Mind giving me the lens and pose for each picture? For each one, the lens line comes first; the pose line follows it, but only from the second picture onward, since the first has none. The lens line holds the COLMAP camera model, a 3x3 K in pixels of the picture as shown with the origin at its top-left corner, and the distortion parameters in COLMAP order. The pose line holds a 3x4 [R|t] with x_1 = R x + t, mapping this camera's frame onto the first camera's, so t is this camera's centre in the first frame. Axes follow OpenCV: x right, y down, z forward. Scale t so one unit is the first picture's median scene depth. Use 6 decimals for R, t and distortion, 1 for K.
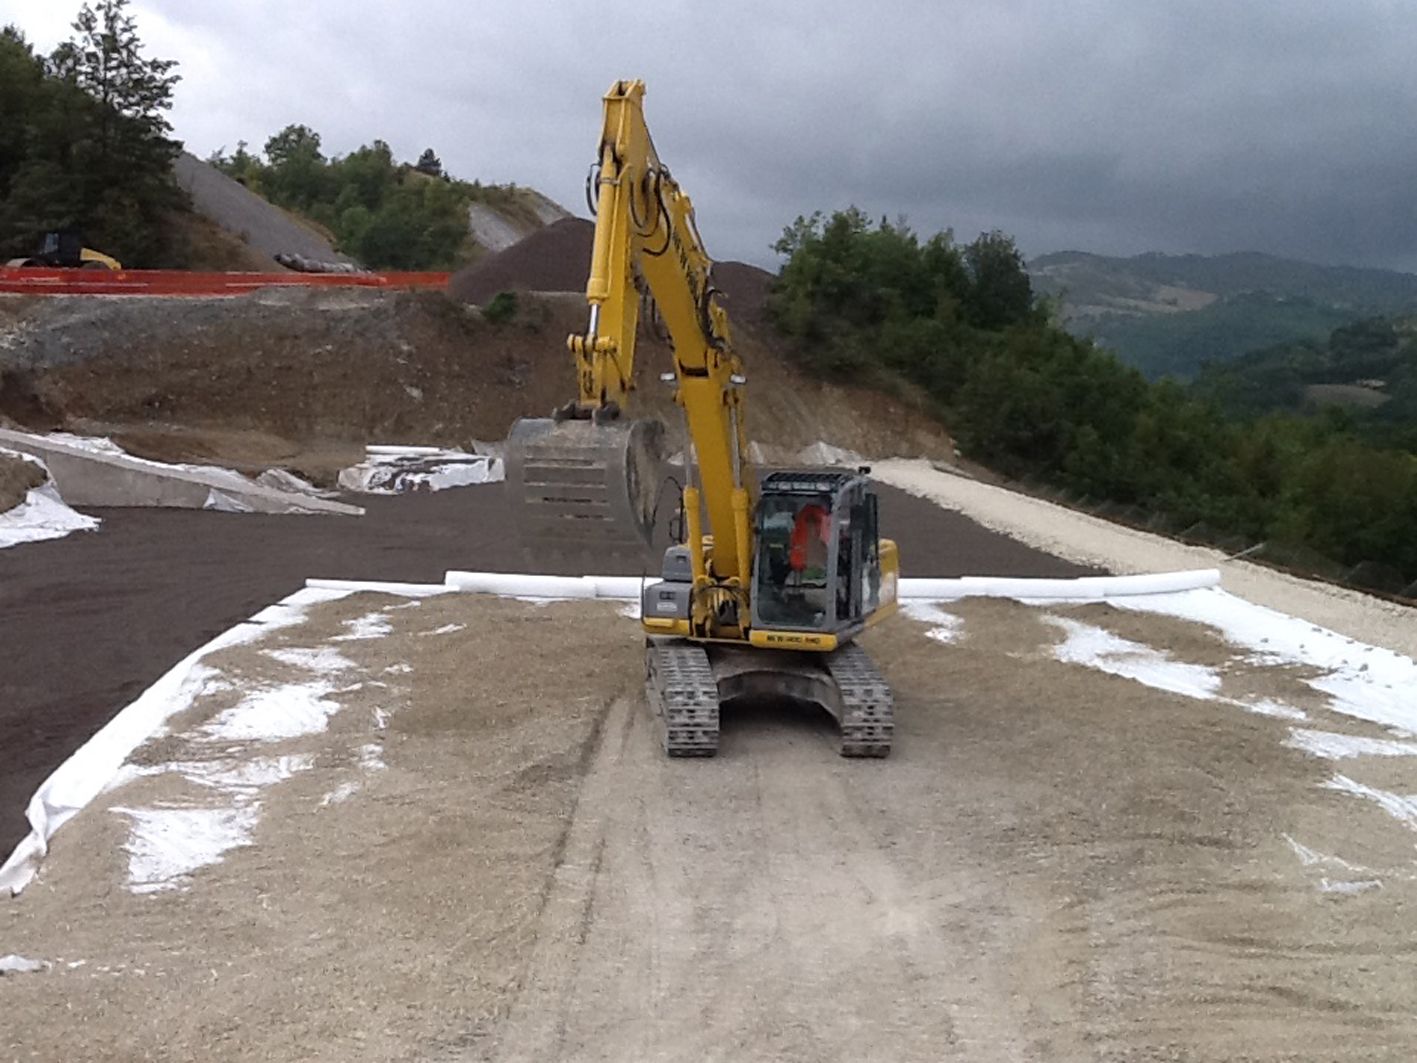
lens RADIAL K [[1728.2, 0, 708.5], [0, 1728.2, 531.5], [0, 0, 1]] dist [0.011843, -0.106236]
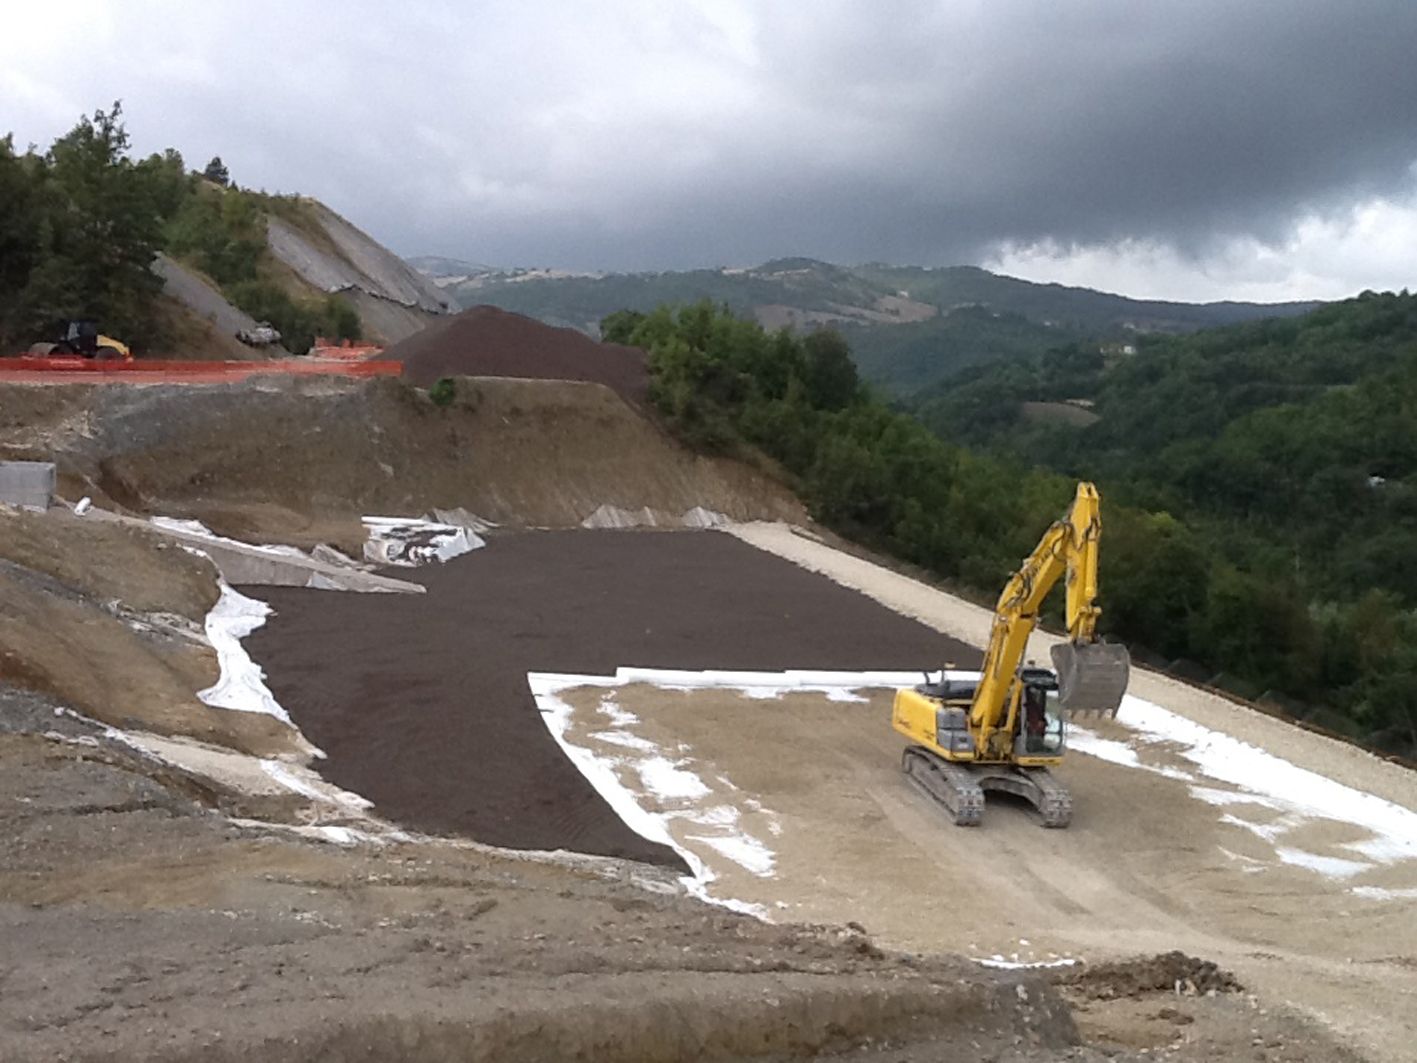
lens RADIAL K [[1728.2, 0, 708.5], [0, 1728.2, 531.5], [0, 0, 1]] dist [0.011843, -0.106236]
pose [[0.986917, 0.022463, 0.159656, -0.128491], [-0.023266, 0.999724, 0.003162, -0.041463], [-0.159541, -0.006836, 0.987168, -0.203645]]
